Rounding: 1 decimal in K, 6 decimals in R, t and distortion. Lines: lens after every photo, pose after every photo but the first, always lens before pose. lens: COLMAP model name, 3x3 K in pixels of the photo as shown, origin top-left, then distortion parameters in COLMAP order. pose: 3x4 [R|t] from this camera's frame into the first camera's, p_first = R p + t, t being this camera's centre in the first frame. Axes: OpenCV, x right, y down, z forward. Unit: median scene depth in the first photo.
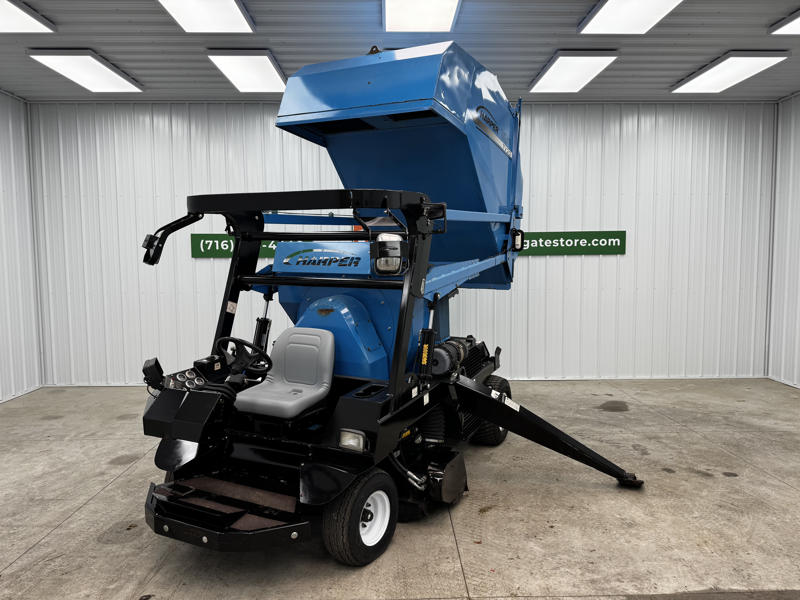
lens RADIAL K [[561.7, 0, 402.2], [0, 561.7, 299.5], [0, 0, 1]] dist [0.032735, -0.038544]
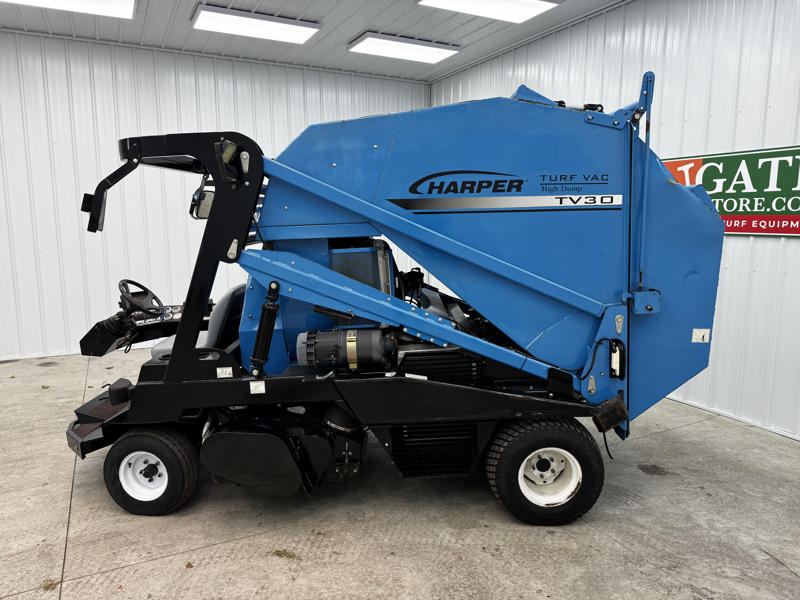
lens RADIAL K [[561.7, 0, 400.0], [0, 561.7, 300.0], [0, 0, 1]] dist [0.026633, -0.031632]
pose [[0.435066, 0.136258, -0.890029, 0.825072], [-0.070706, 0.990601, 0.117092, -0.058194], [0.897618, 0.011988, 0.440611, 0.797602]]
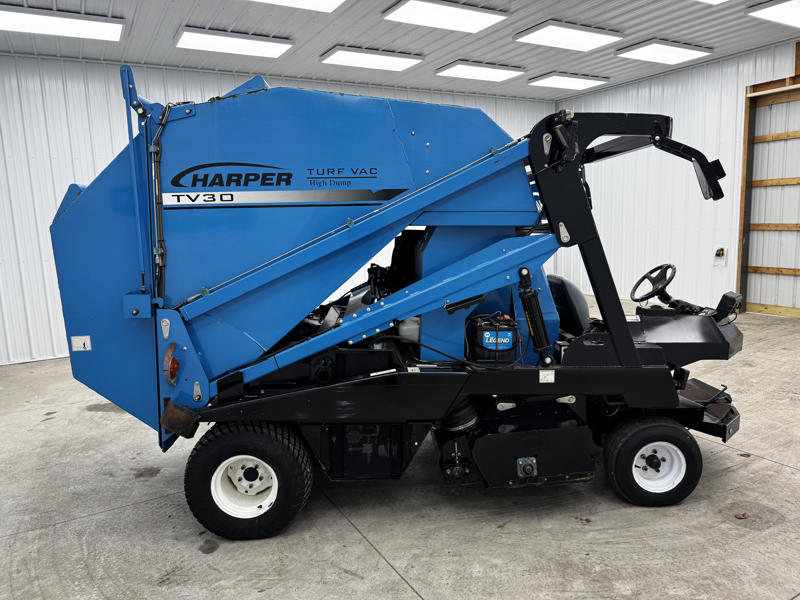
lens RADIAL K [[566.3, 0, 395.9], [0, 566.3, 299.6], [0, 0, 1]] dist [0.001544, -0.003489]
pose [[-0.469421, -0.102824, 0.876967, -0.875505], [0.109080, 0.978835, 0.173156, -0.102521], [-0.876211, 0.176942, -0.448270, 1.645734]]
